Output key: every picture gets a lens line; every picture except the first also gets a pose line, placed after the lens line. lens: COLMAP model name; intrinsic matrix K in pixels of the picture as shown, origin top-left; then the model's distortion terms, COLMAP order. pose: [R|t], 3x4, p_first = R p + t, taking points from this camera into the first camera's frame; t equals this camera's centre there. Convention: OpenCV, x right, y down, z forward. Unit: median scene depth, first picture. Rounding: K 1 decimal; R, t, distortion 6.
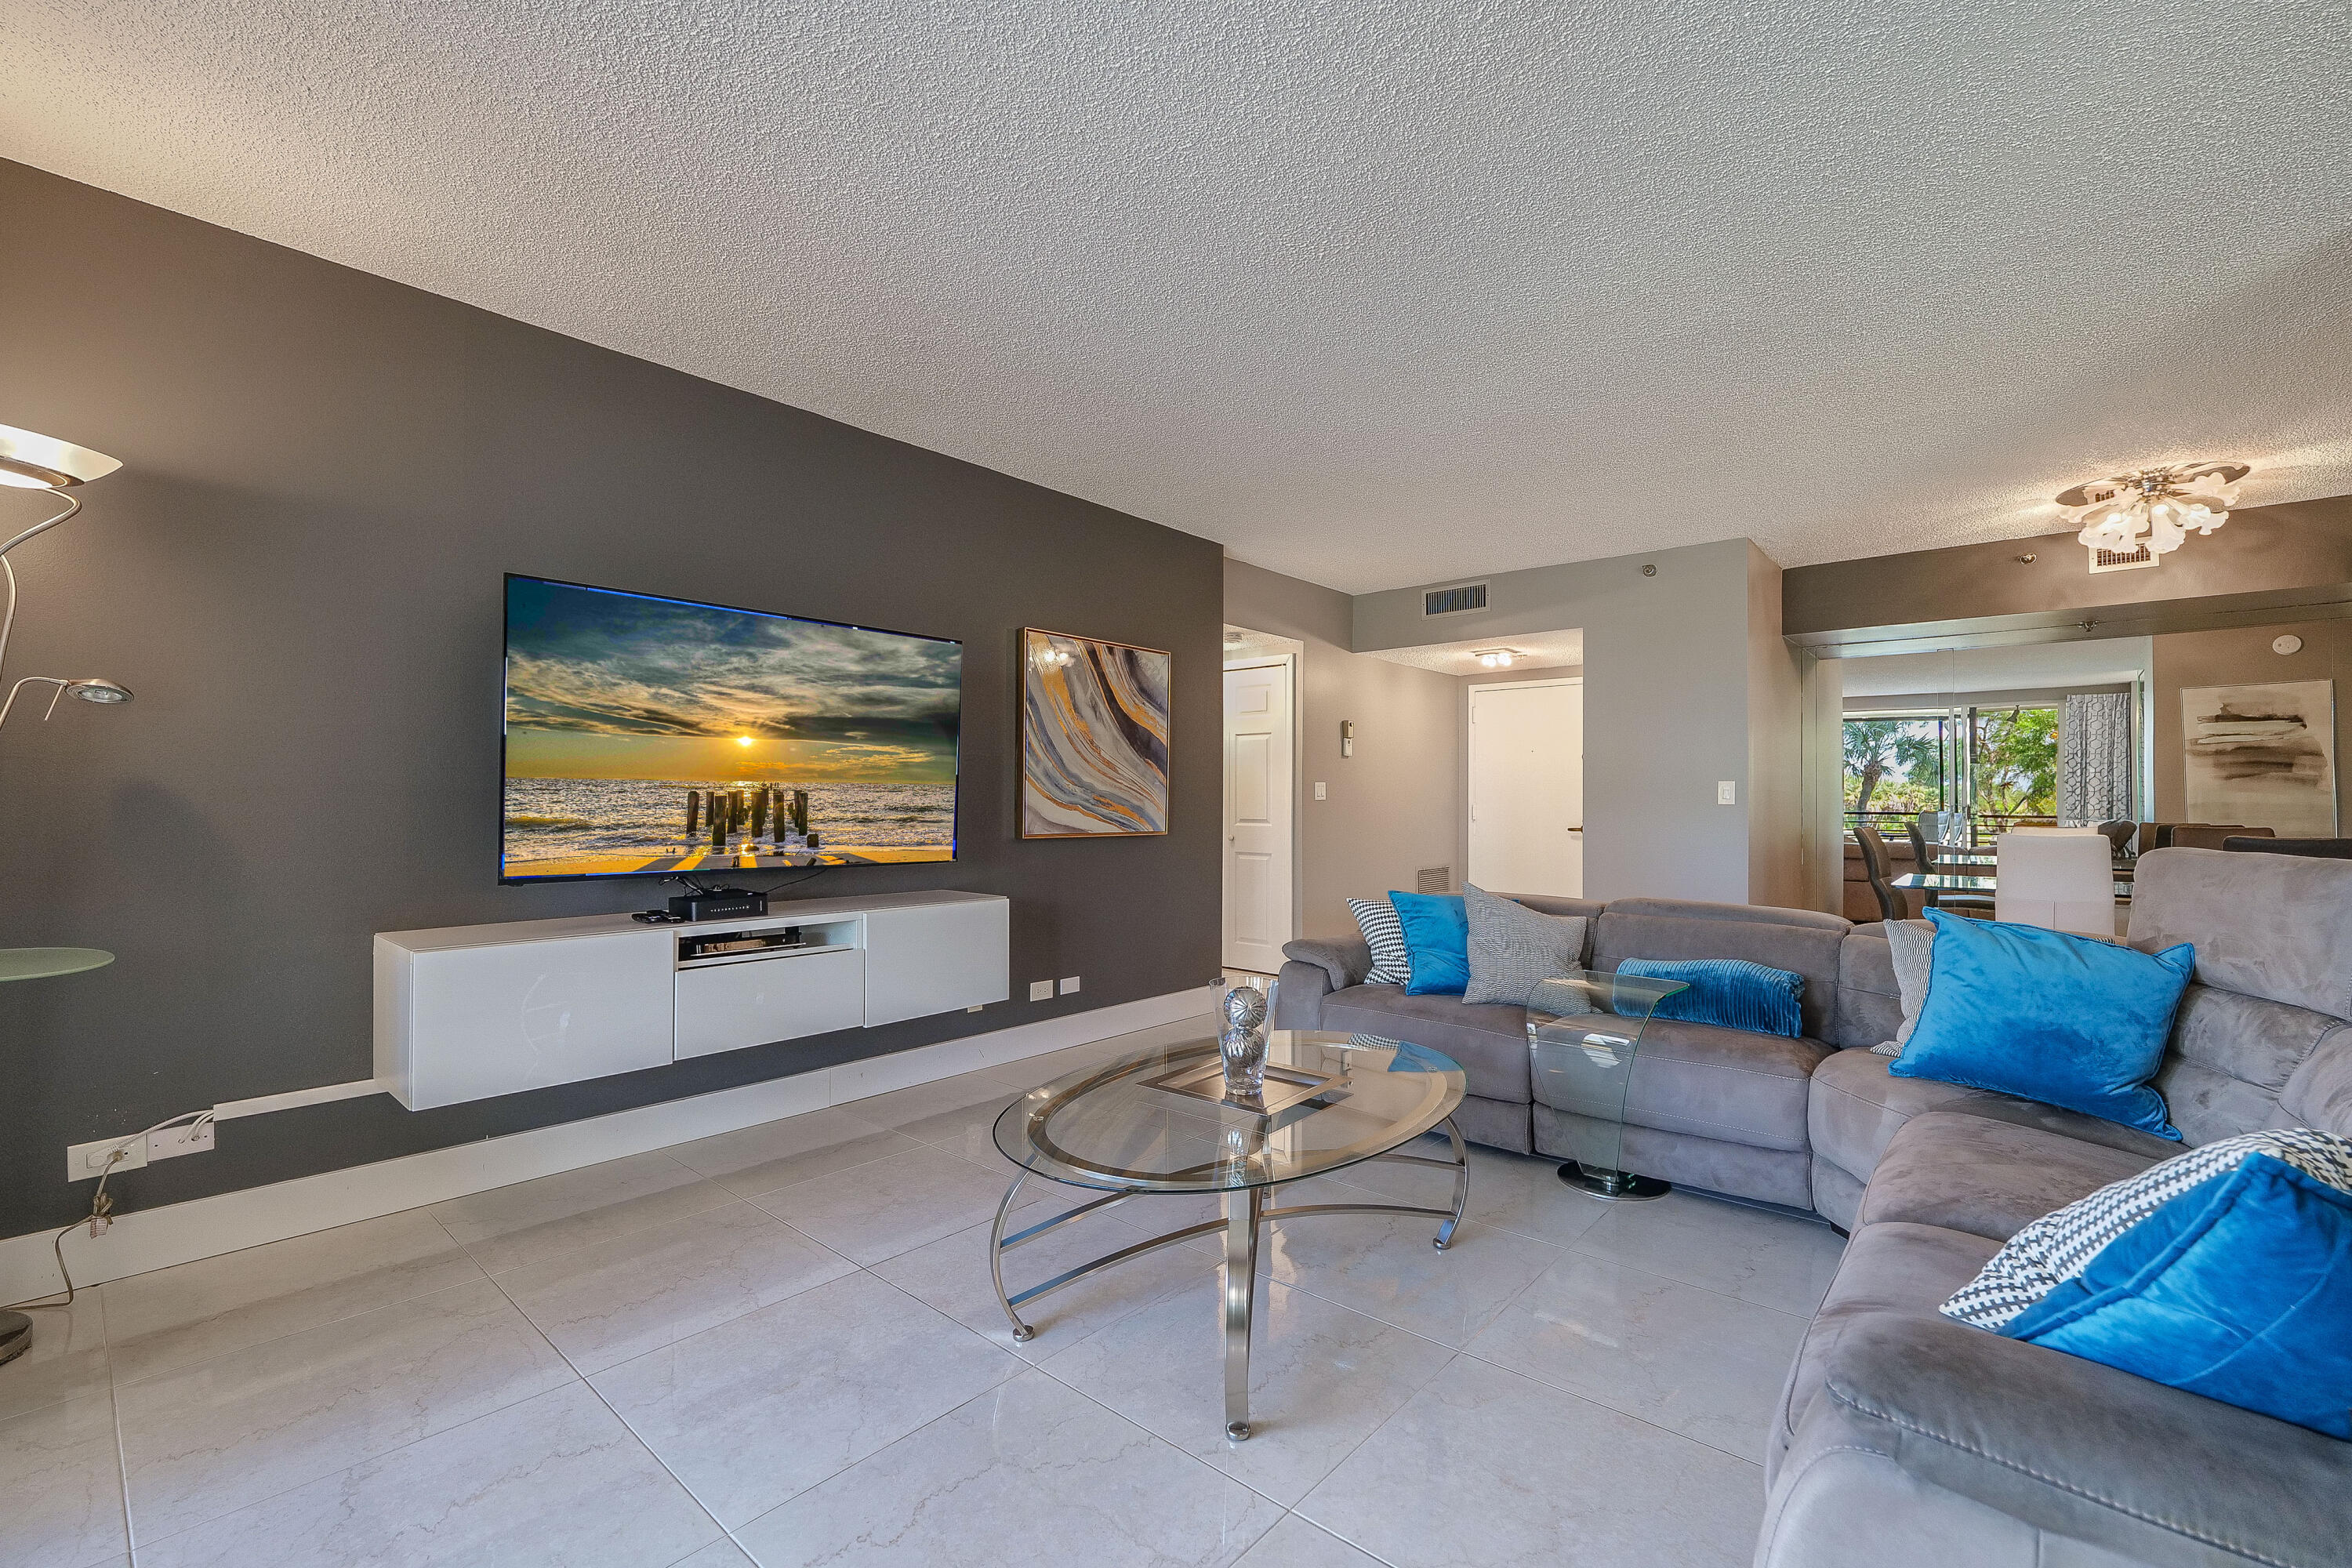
lens RADIAL K [[1013.9, 0, 1153.4], [0, 1013.9, 788.6], [0, 0, 1]] dist [-0.011992, 0.000205]
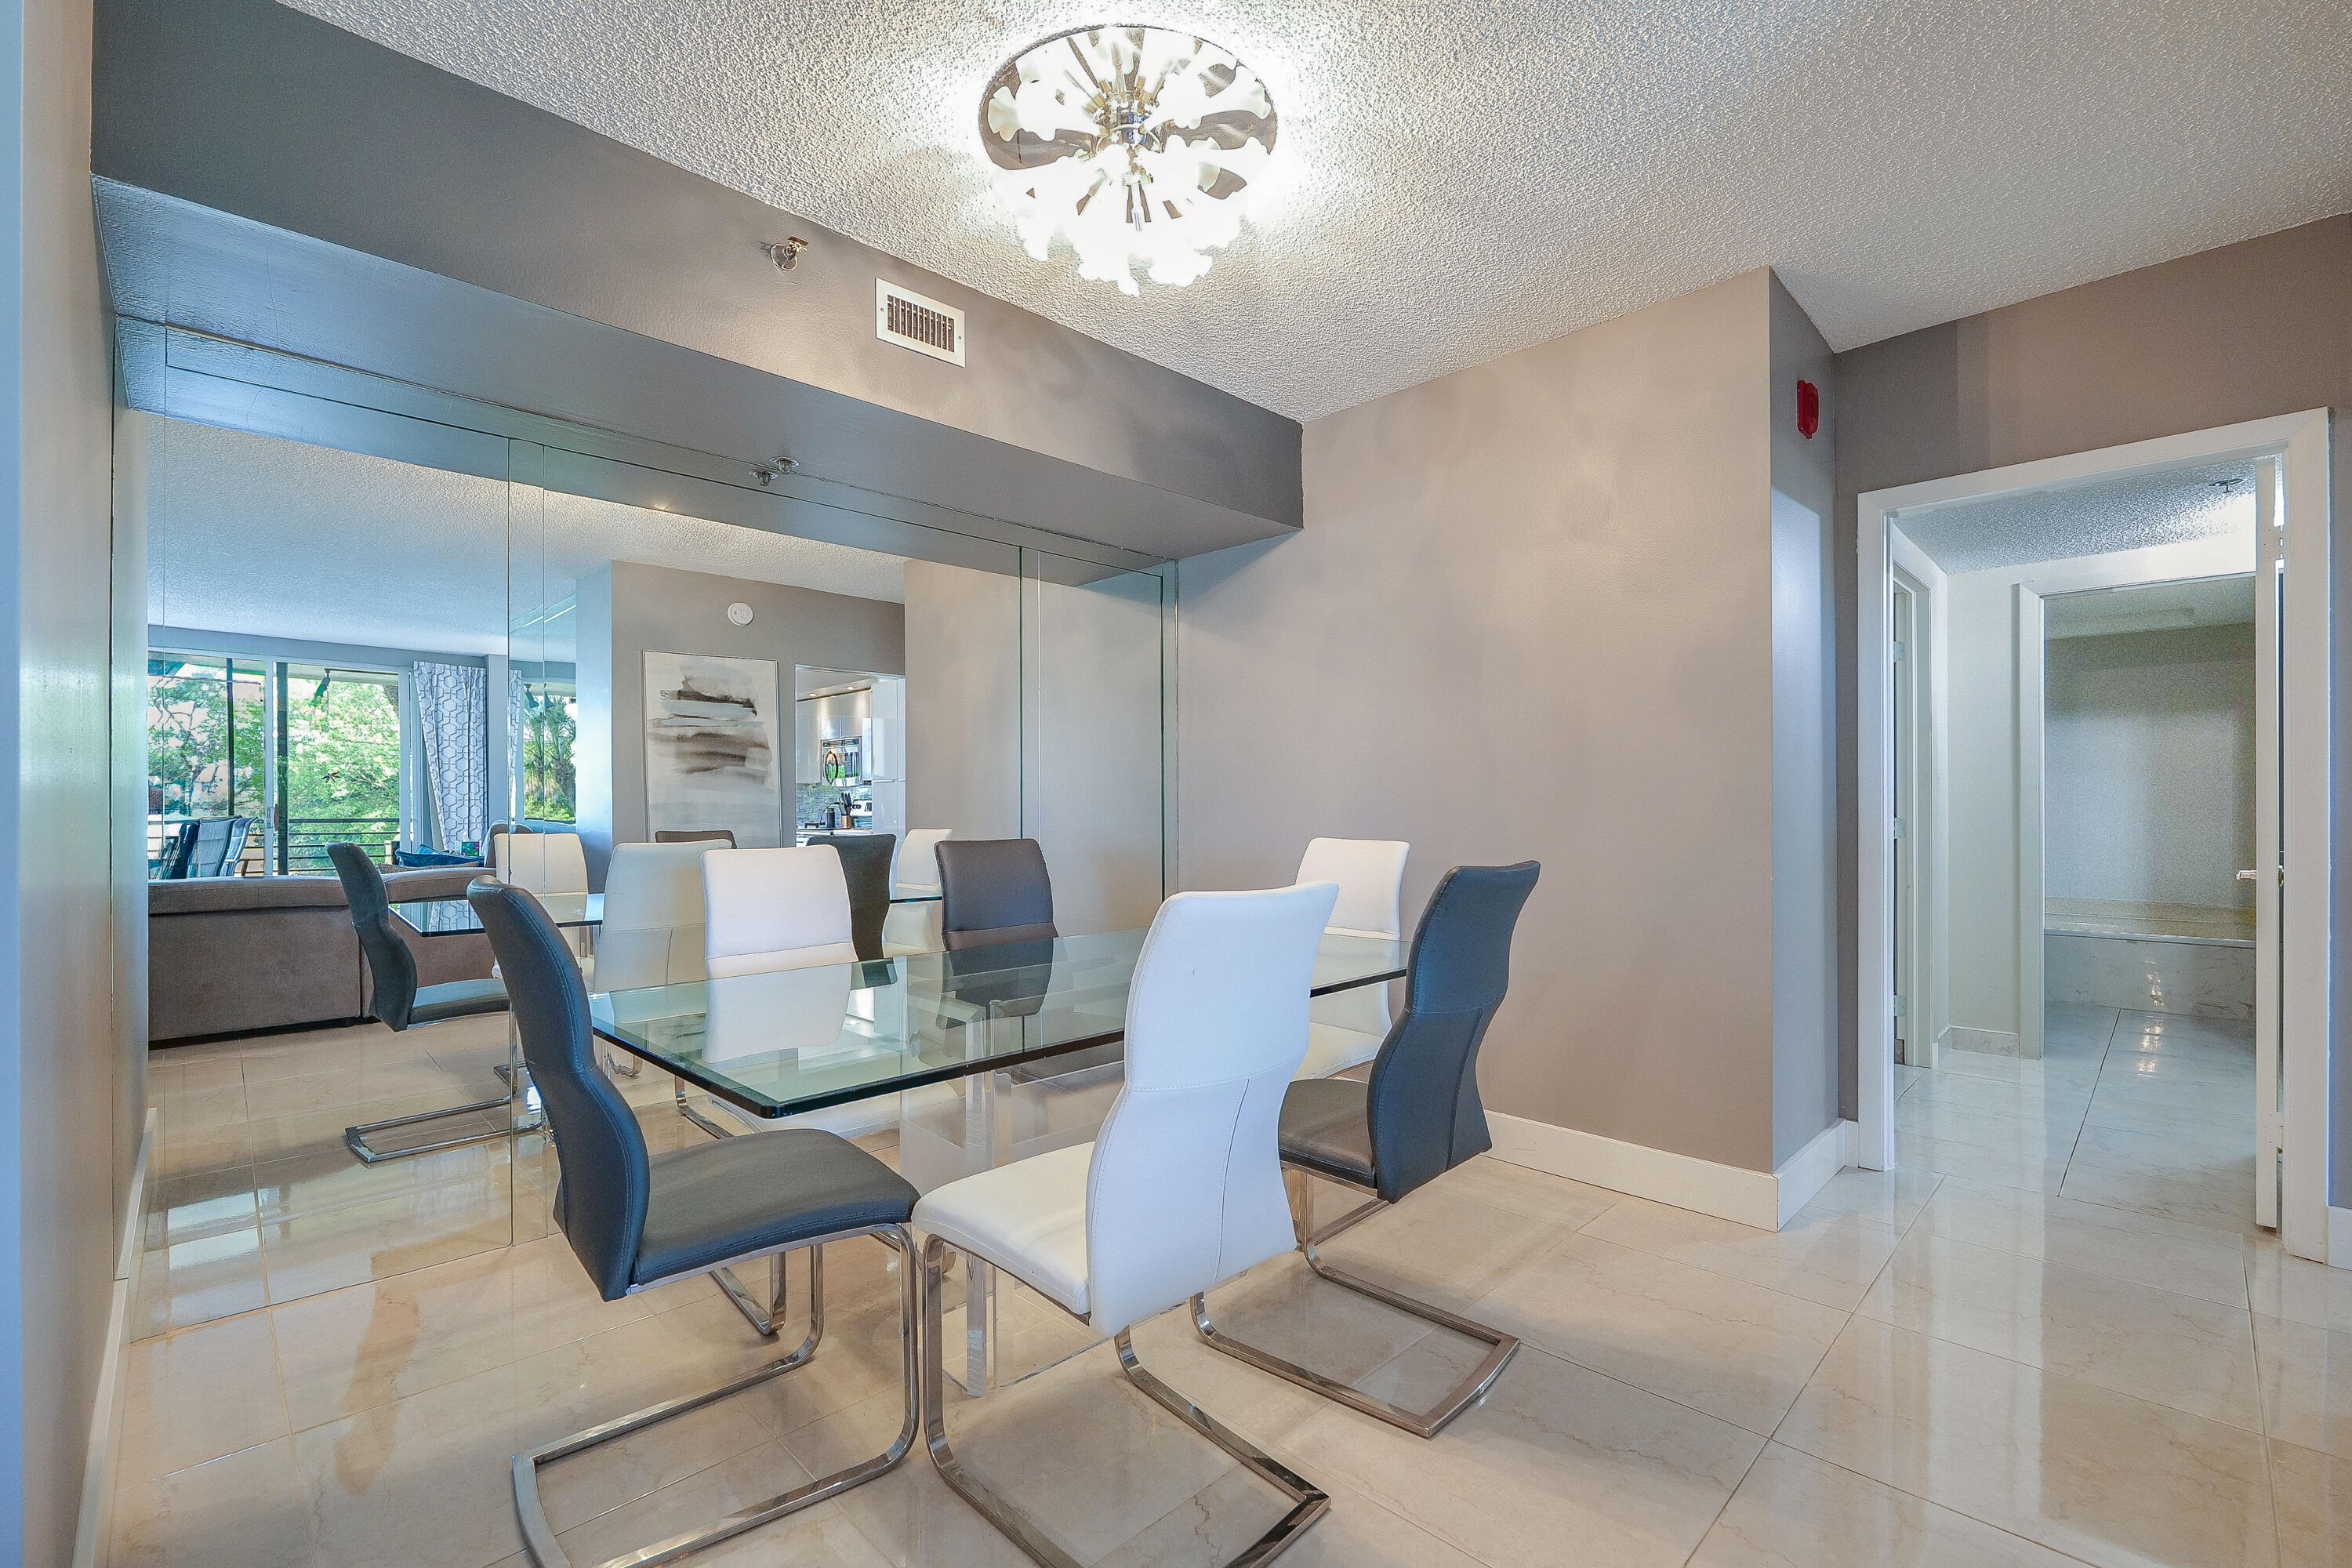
lens RADIAL K [[1013.9, 0, 1153.4], [0, 1013.9, 788.6], [0, 0, 1]] dist [-0.011992, 0.000205]
pose [[0.084420, 0.013363, 0.996341, 0.319375], [-0.009527, 0.999875, -0.012604, 0.009616], [-0.996385, -0.008428, 0.084536, 0.582812]]
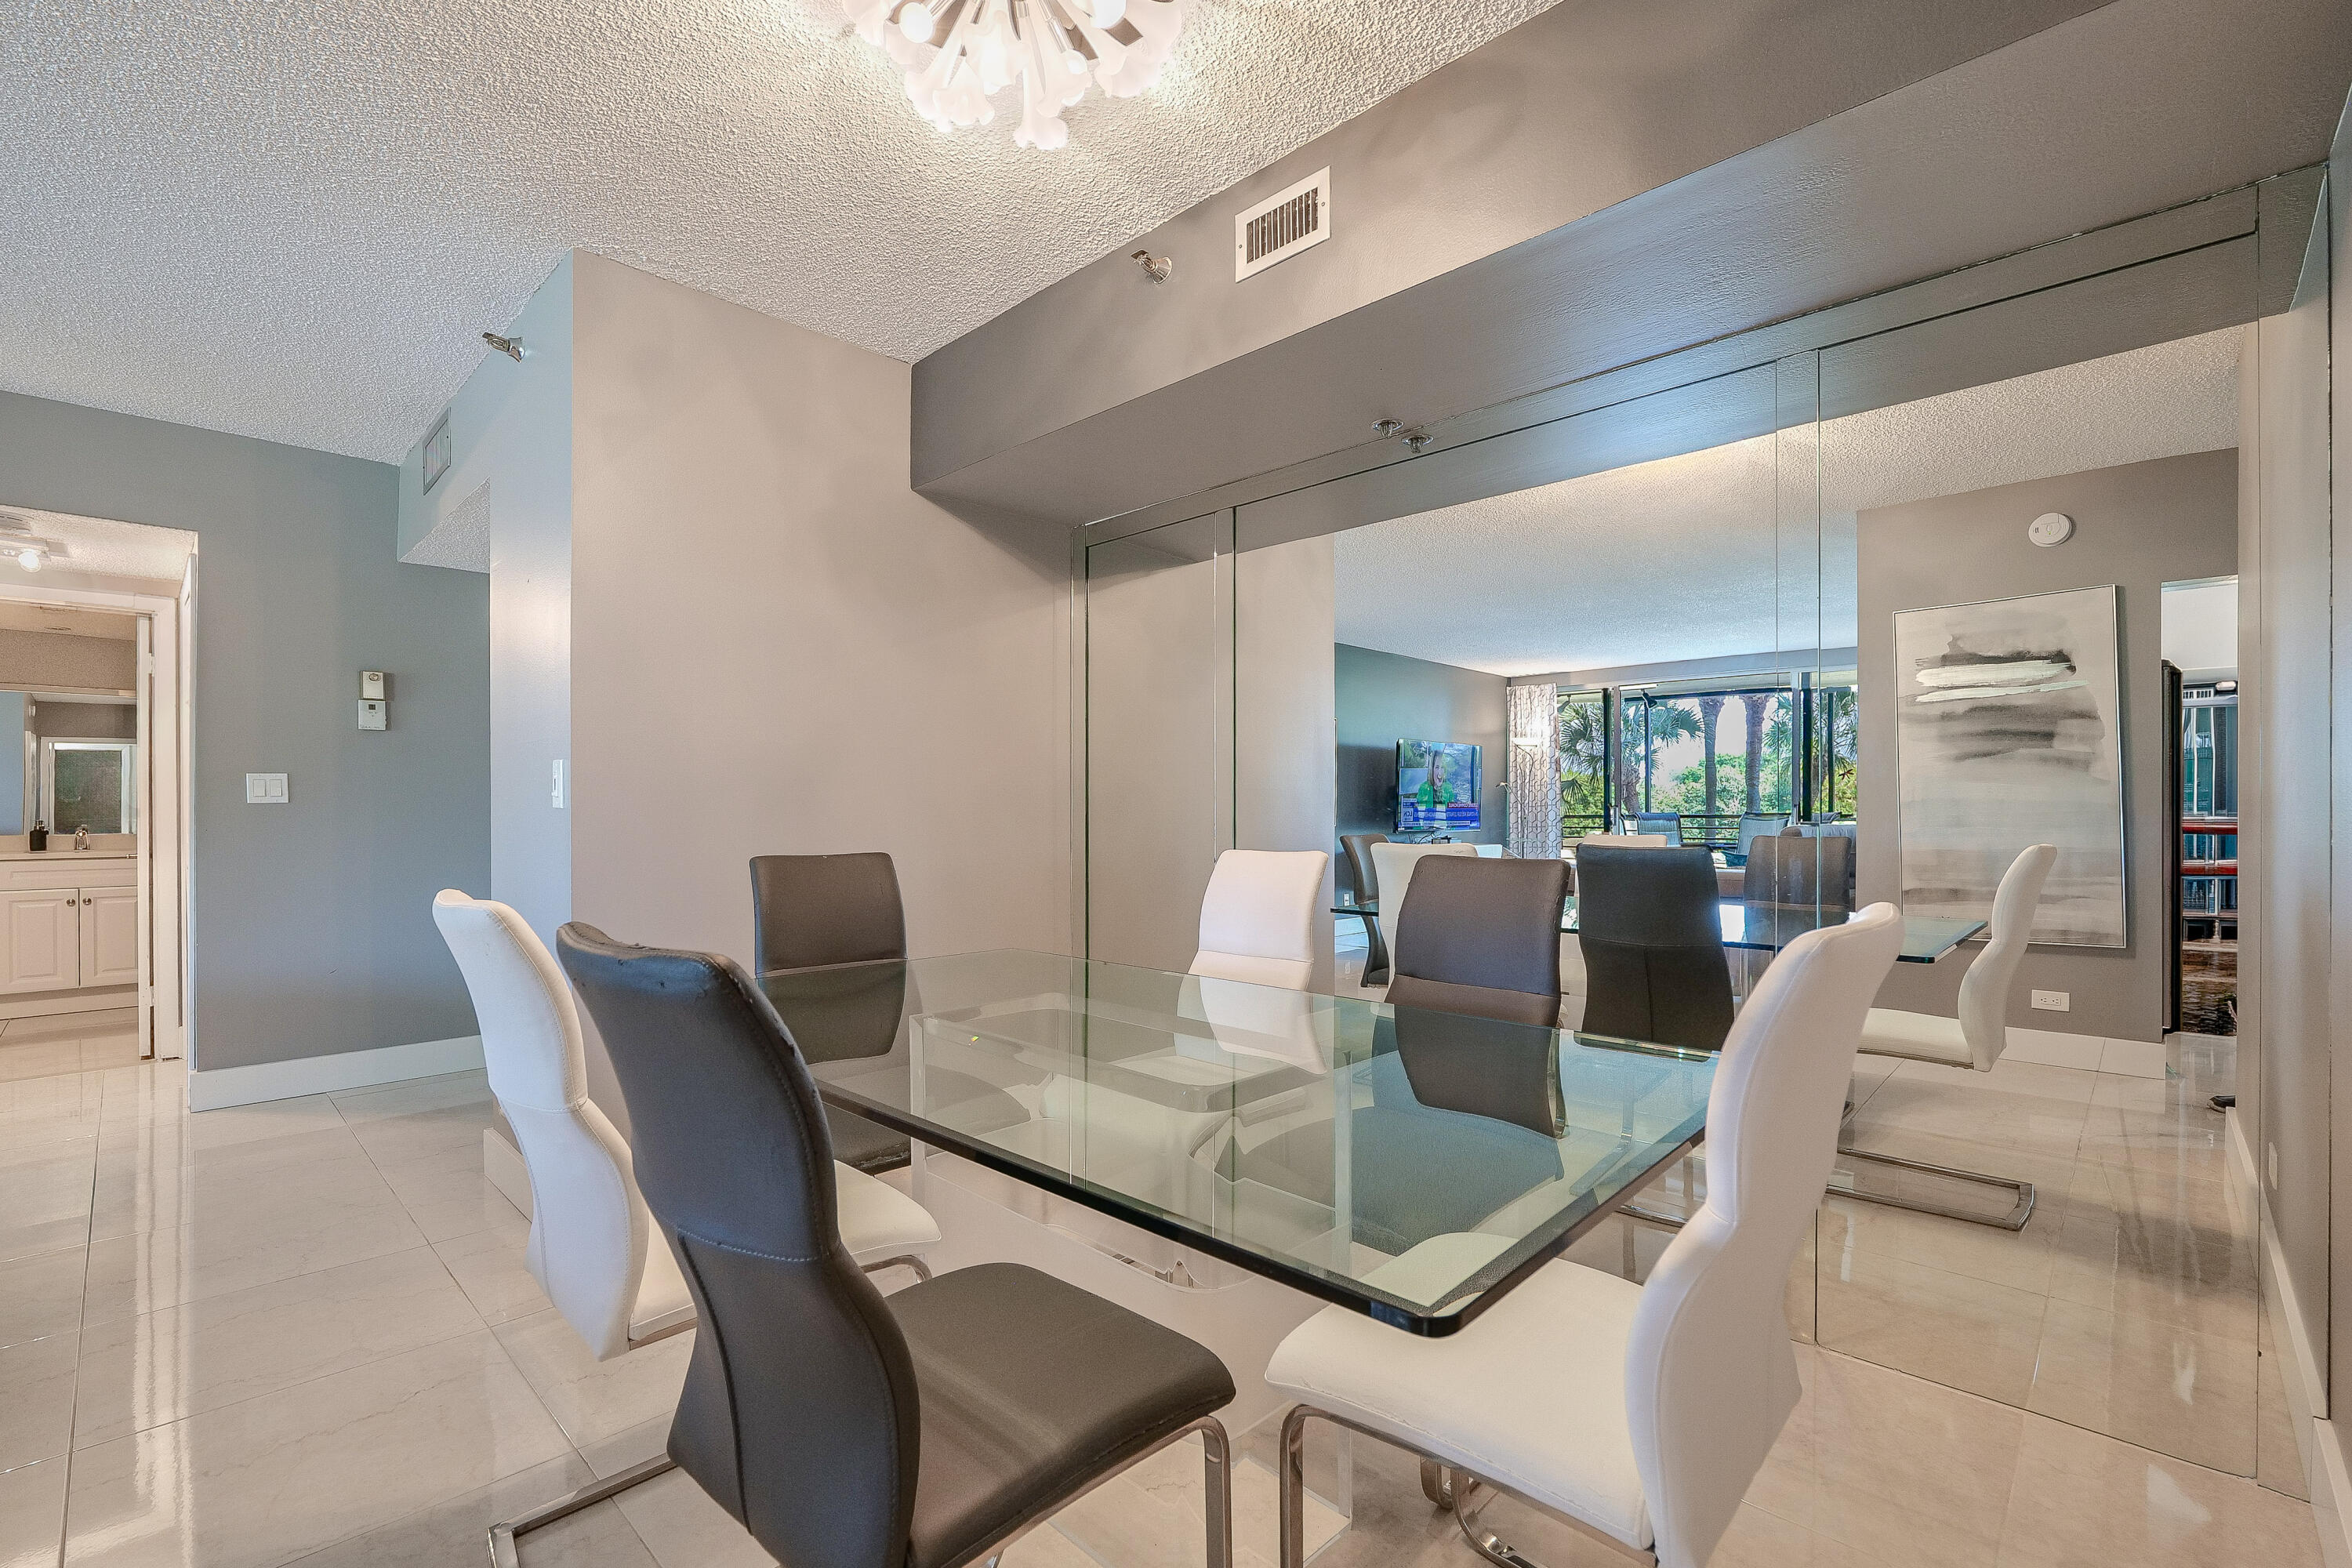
lens RADIAL K [[1001.3, 0, 1227.0], [0, 1001.3, 811.1], [0, 0, 1]] dist [-0.001247, -0.000002]
pose [[0.999627, -0.005191, -0.026823, 0.667135], [0.005713, 0.999795, 0.019418, 0.006859], [0.026716, -0.019564, 0.999452, 0.394818]]
